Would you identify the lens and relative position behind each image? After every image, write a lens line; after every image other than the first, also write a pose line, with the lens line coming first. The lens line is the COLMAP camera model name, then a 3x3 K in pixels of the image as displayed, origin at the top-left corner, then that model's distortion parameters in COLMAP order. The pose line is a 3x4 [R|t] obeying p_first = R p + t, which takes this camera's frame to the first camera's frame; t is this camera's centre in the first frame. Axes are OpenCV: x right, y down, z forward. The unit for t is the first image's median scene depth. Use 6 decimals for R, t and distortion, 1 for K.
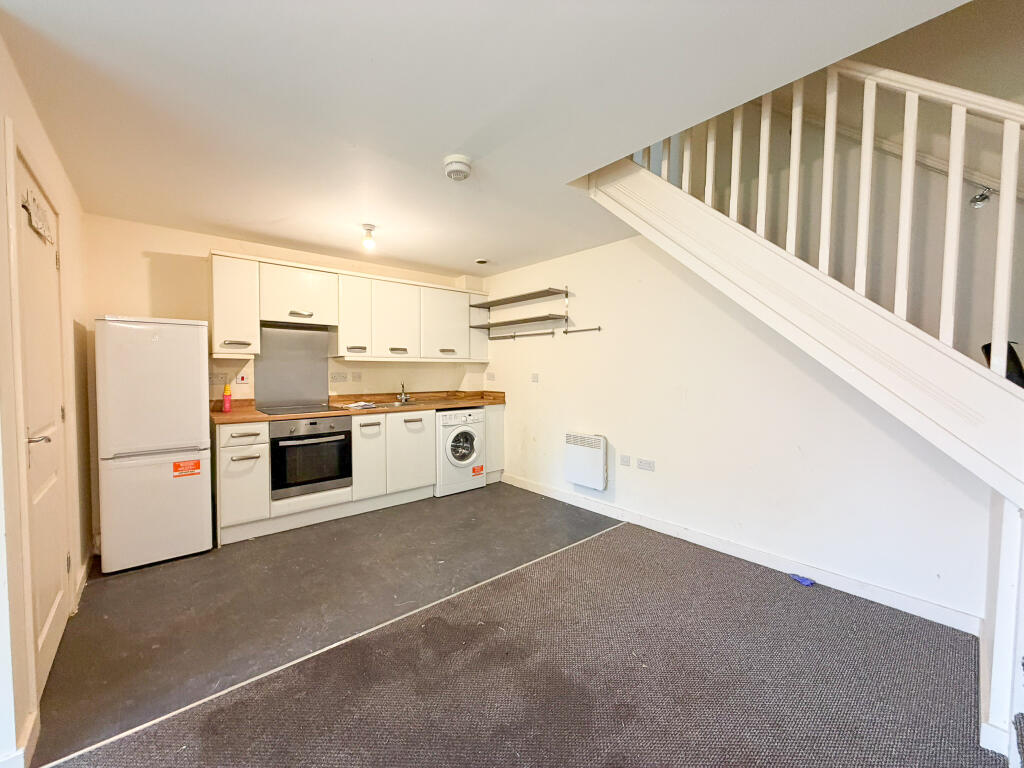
lens RADIAL K [[407.3, 0, 509.9], [0, 407.3, 384.7], [0, 0, 1]] dist [-0.001336, -0.000187]
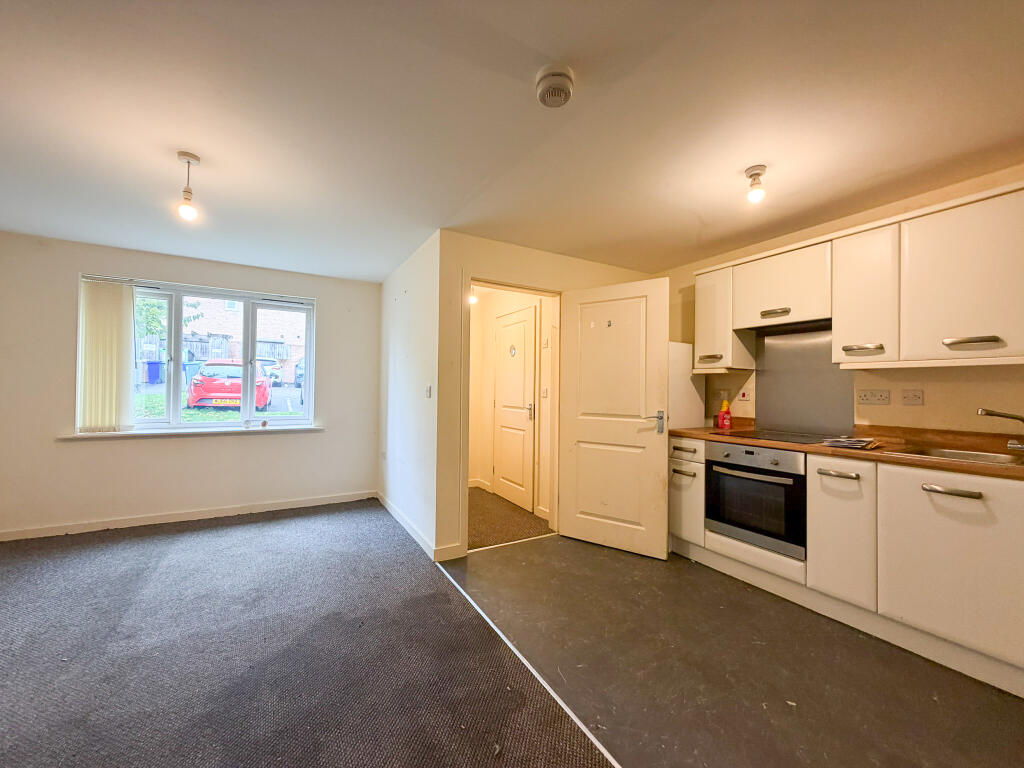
lens RADIAL K [[407.3, 0, 509.9], [0, 407.3, 384.7], [0, 0, 1]] dist [-0.001336, -0.000187]
pose [[-0.189272, -0.017219, -0.981774, 0.341795], [-0.052561, 0.998590, -0.007381, -0.003655], [0.980517, 0.050206, -0.189910, 0.647240]]
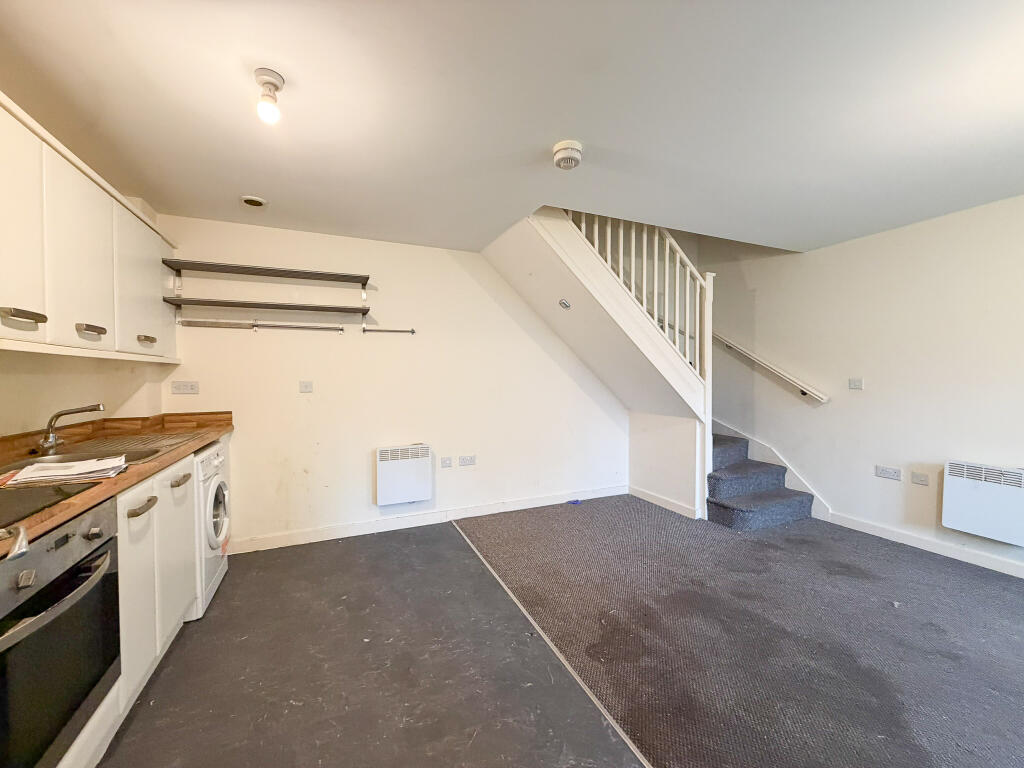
lens RADIAL K [[407.3, 0, 509.9], [0, 407.3, 384.7], [0, 0, 1]] dist [-0.001336, -0.000187]
pose [[0.297102, -0.024677, 0.954527, -0.635986], [0.044514, 0.998937, 0.011970, -0.015687], [-0.953808, 0.038934, 0.297885, 0.520149]]
